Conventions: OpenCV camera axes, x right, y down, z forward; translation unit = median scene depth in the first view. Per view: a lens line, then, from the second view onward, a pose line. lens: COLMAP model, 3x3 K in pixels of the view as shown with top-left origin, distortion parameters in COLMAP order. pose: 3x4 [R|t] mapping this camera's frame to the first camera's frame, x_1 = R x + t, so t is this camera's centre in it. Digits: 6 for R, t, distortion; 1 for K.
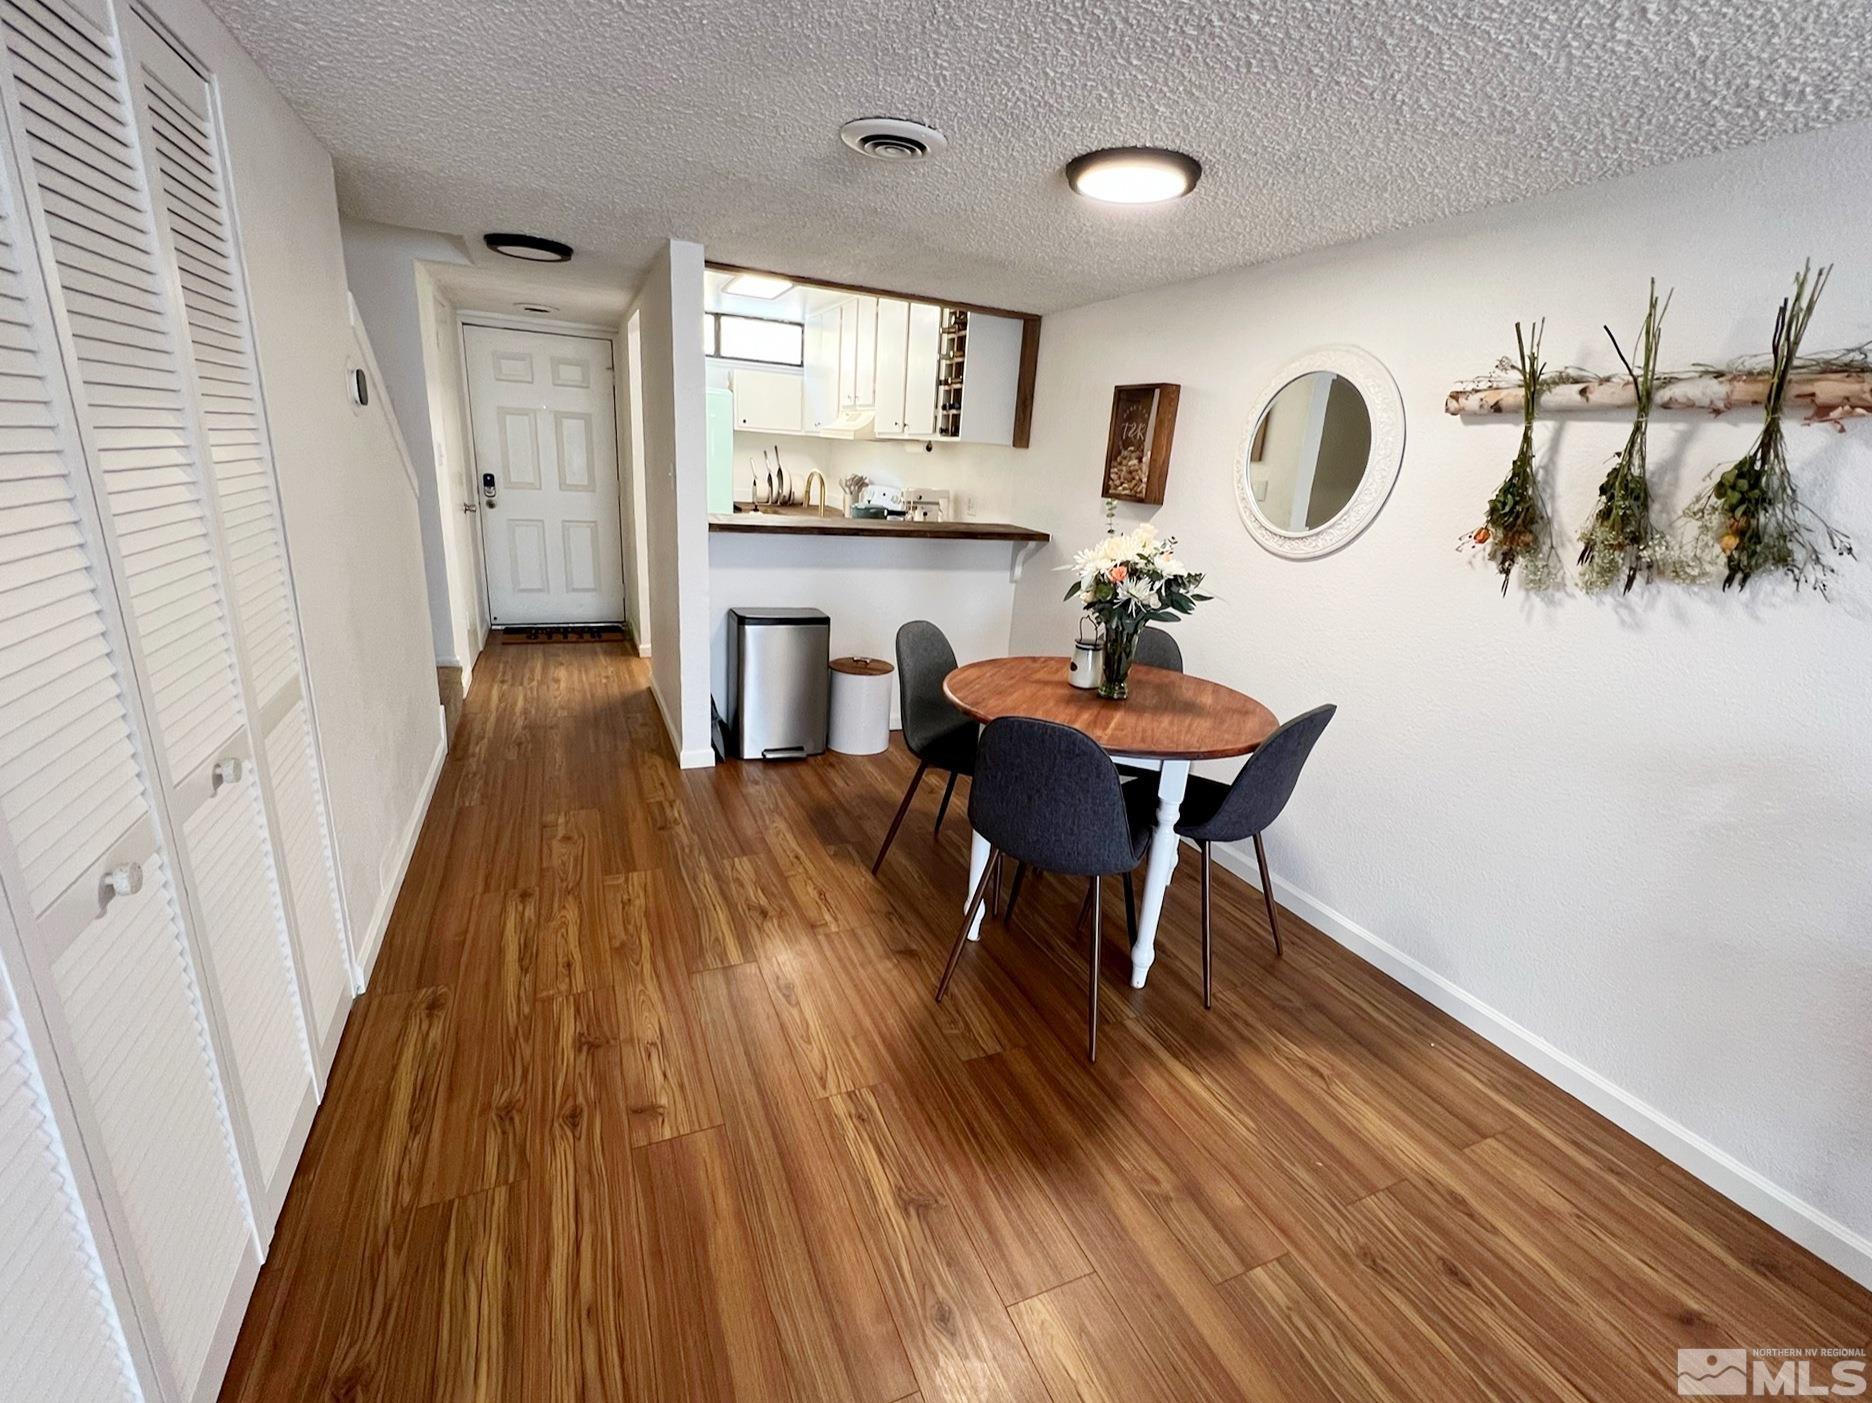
lens RADIAL K [[807.3, 0, 934.5], [0, 807.3, 710.4], [0, 0, 1]] dist [-0.005767, 0.001707]
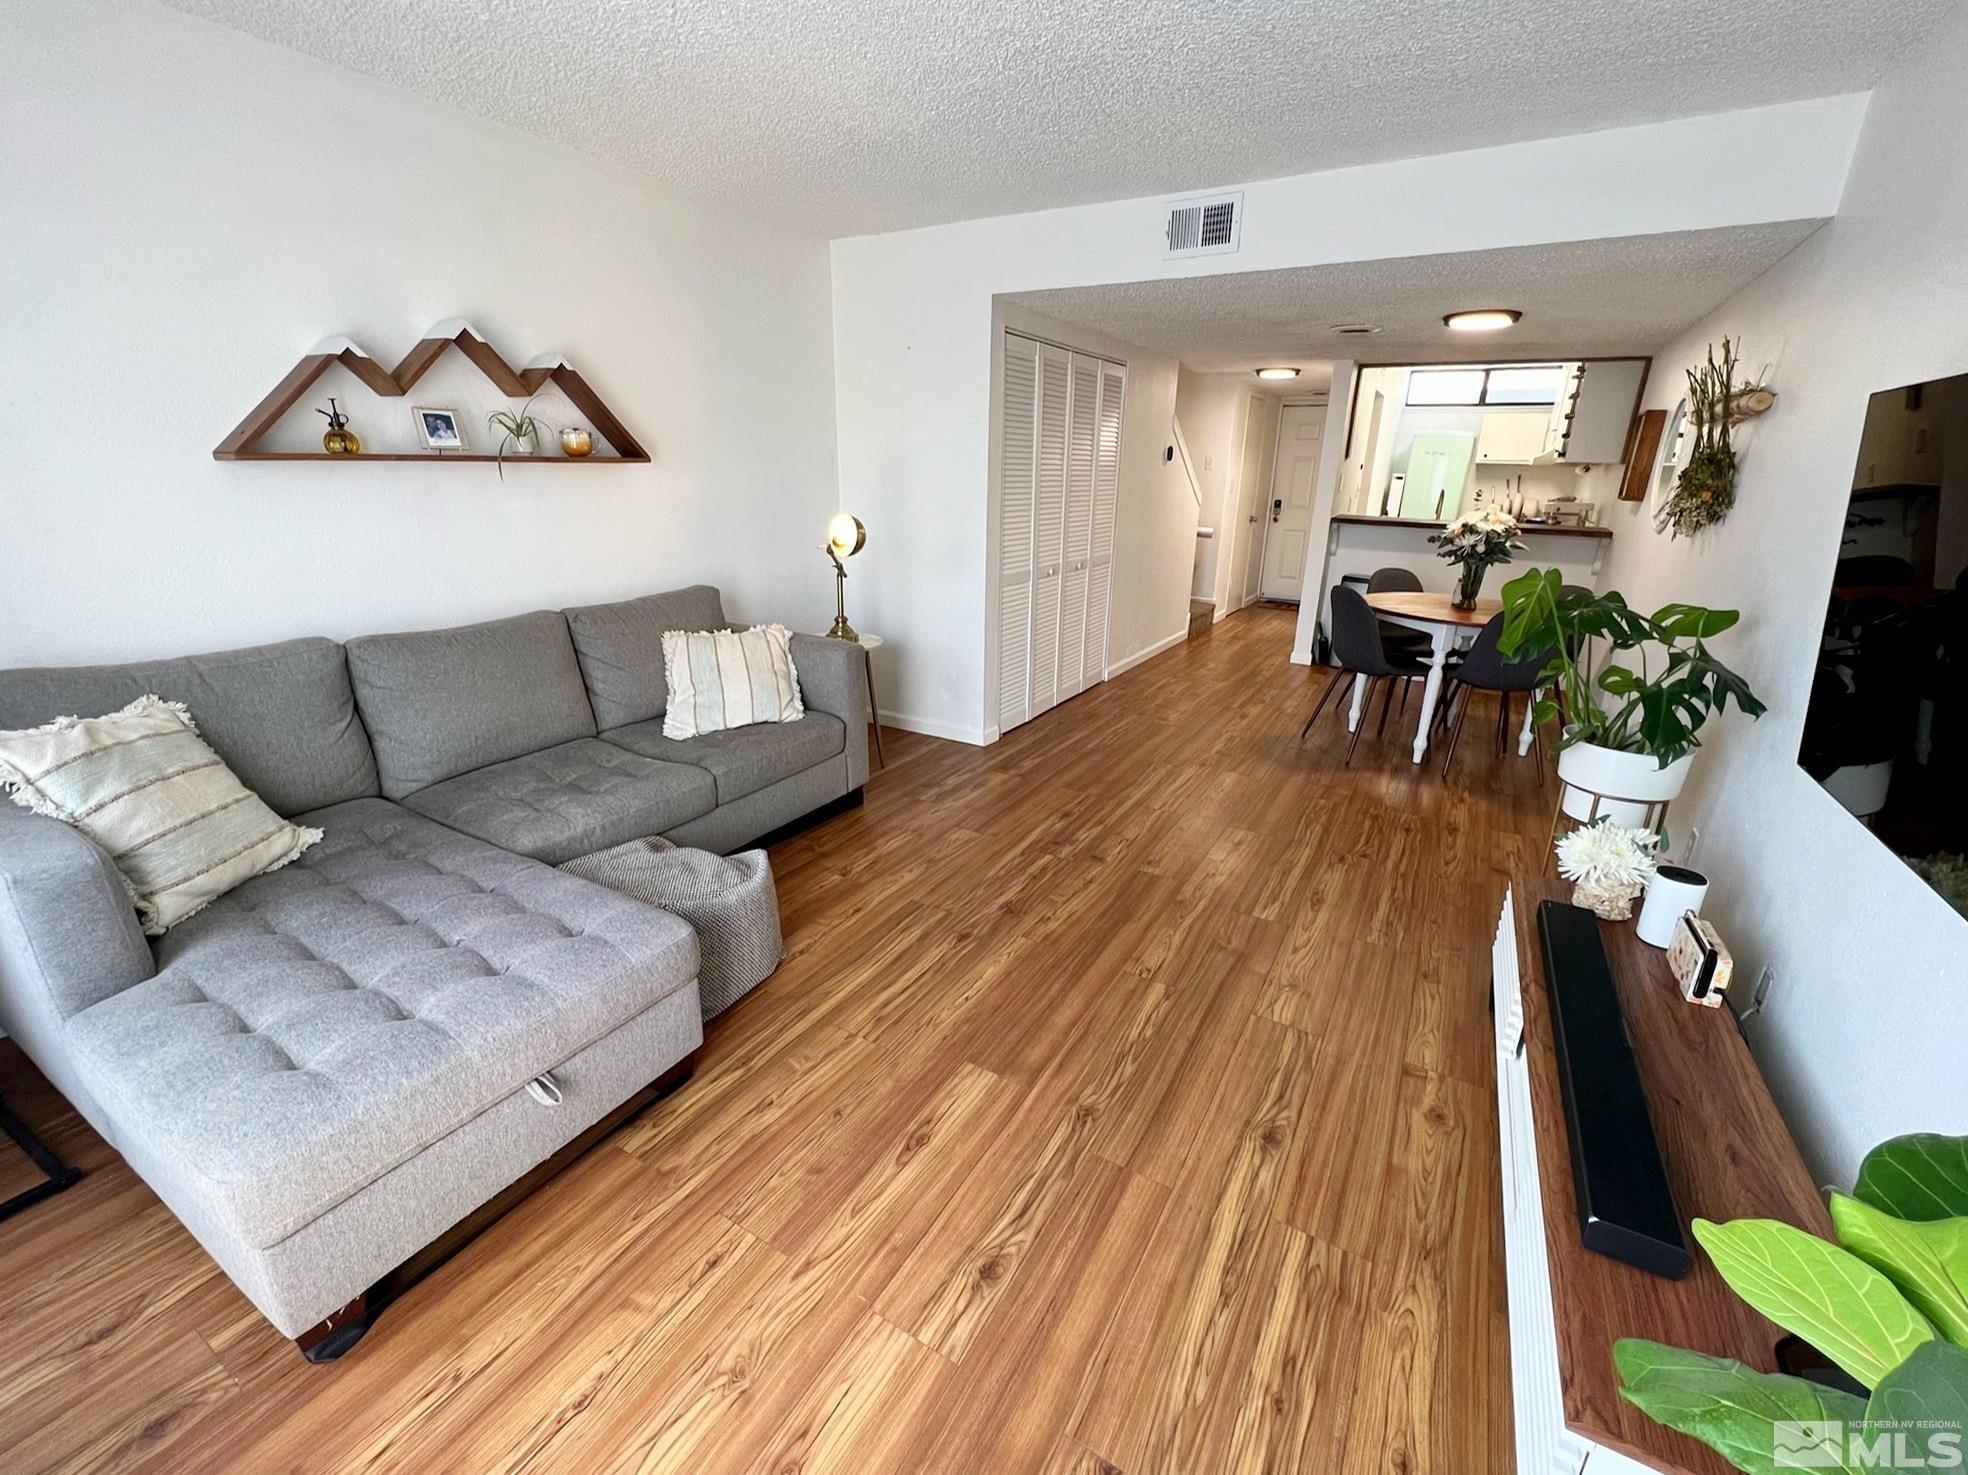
lens RADIAL K [[808.6, 0, 981.1], [0, 808.6, 745.3], [0, 0, 1]] dist [-0.001700, -0.000837]
pose [[0.575898, 0.215365, -0.788644, 1.185449], [-0.224826, 0.969203, 0.100496, 0.367594], [0.785999, 0.119432, 0.606581, -0.911768]]
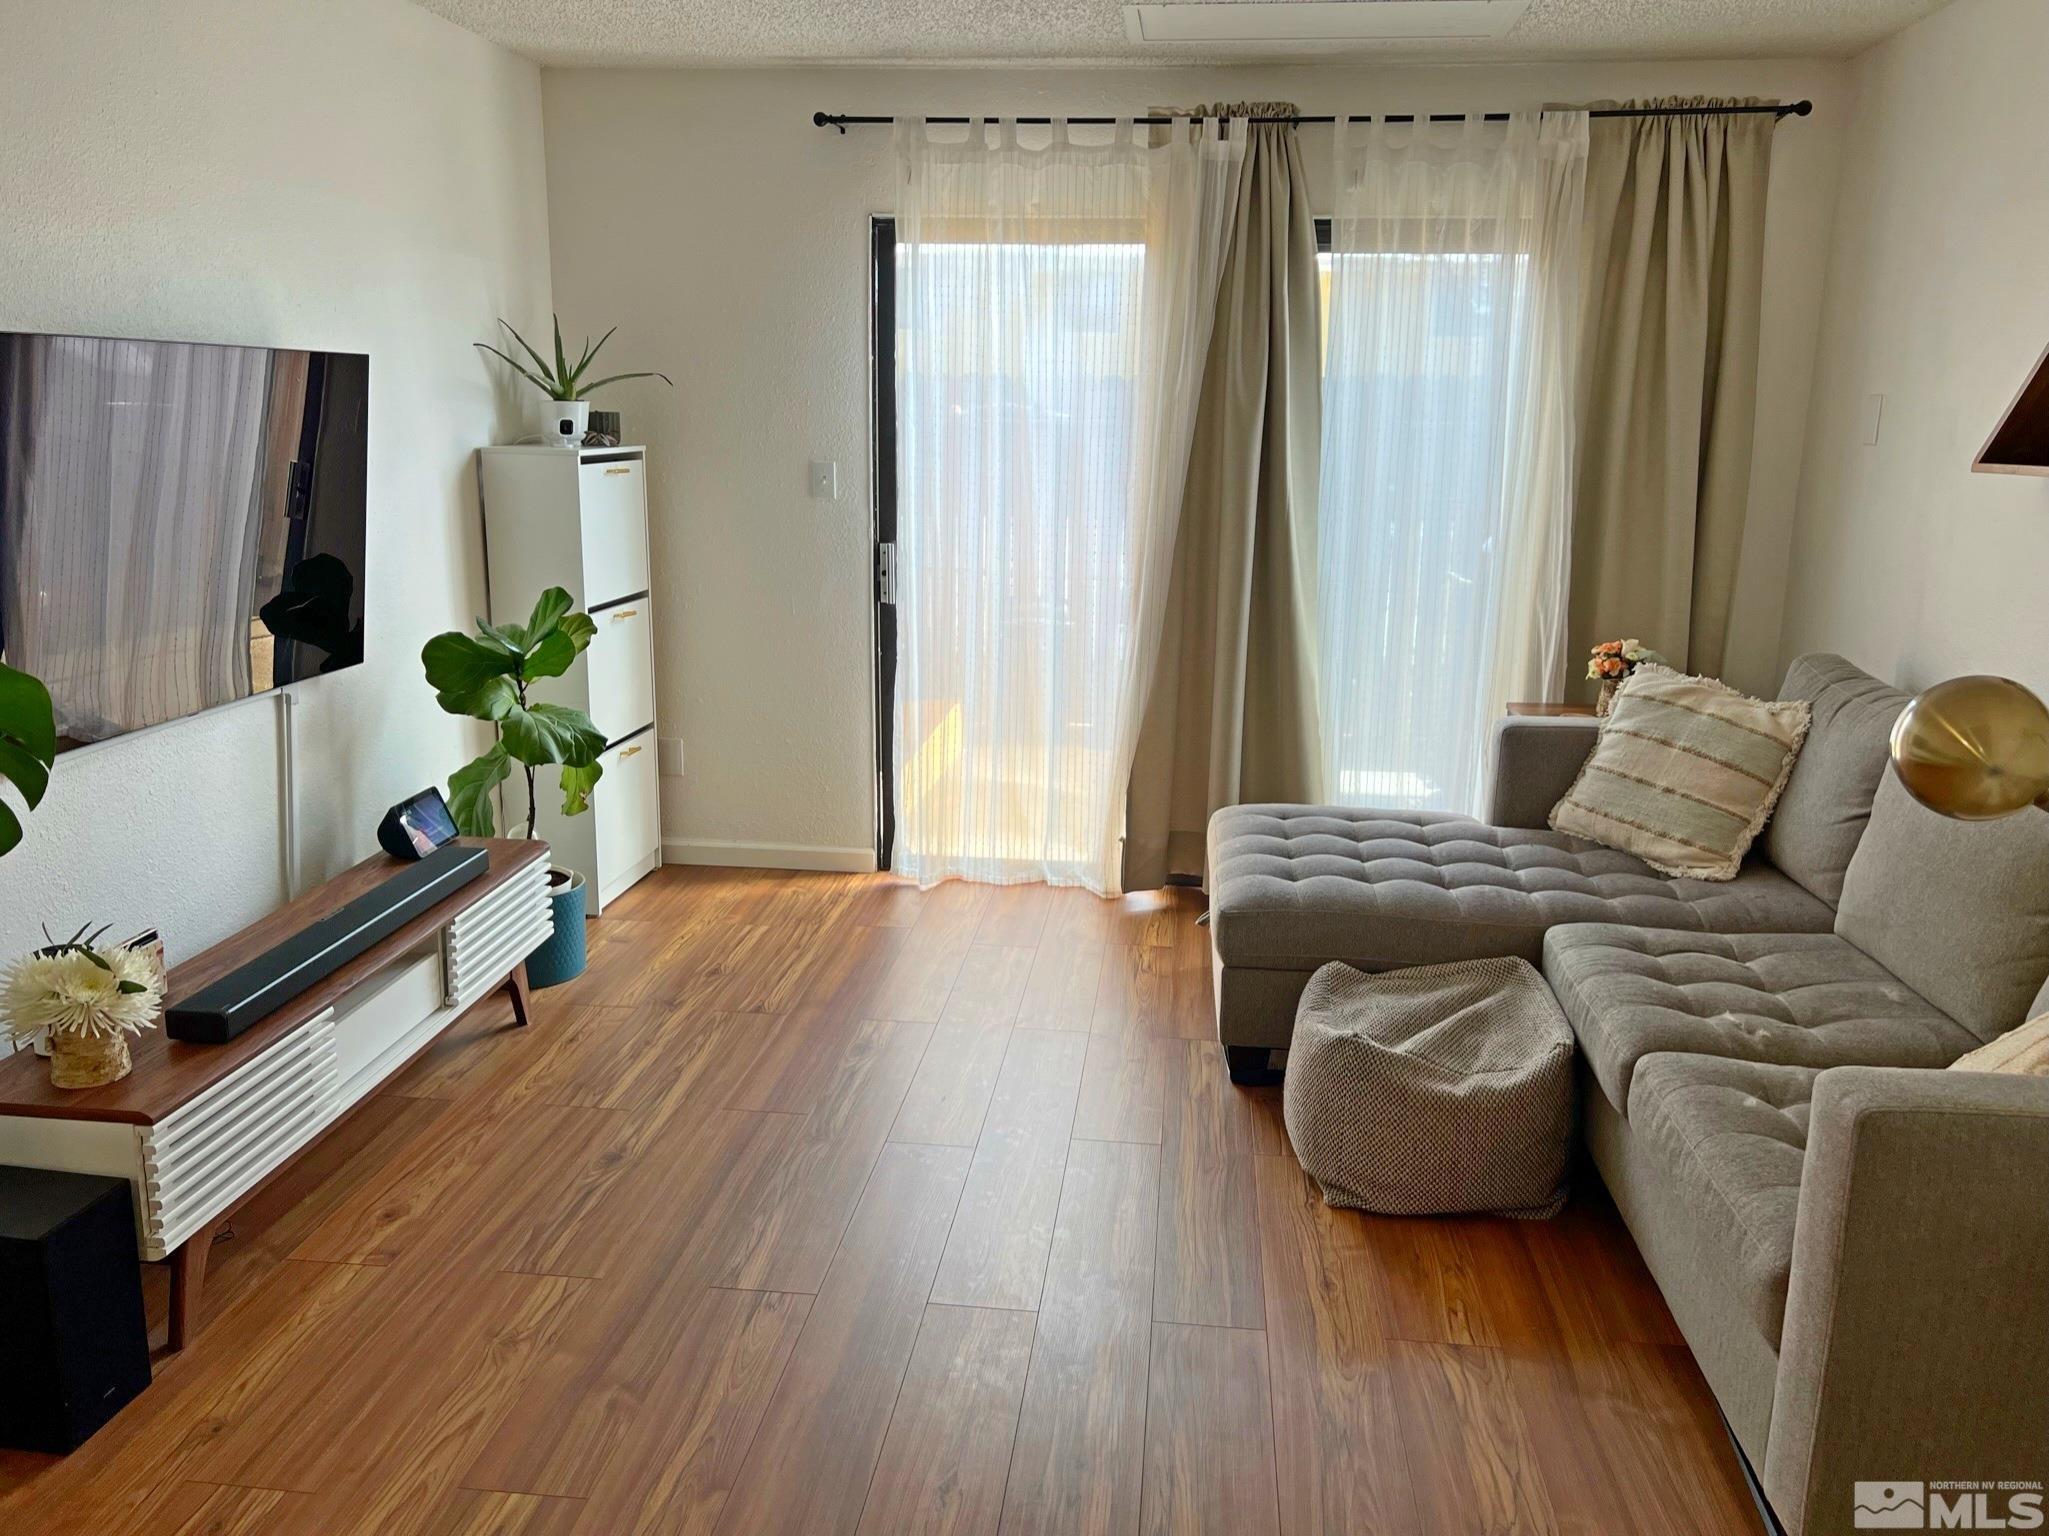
lens RADIAL K [[1542.6, 0, 1024.4], [0, 1542.6, 768.4], [0, 0, 1]] dist [0.034725, -0.025519]
pose [[-0.857457, -0.195872, 0.475817, -0.157587], [0.080200, 0.862538, 0.499596, -0.222870], [-0.508267, 0.466542, -0.723880, 0.560959]]
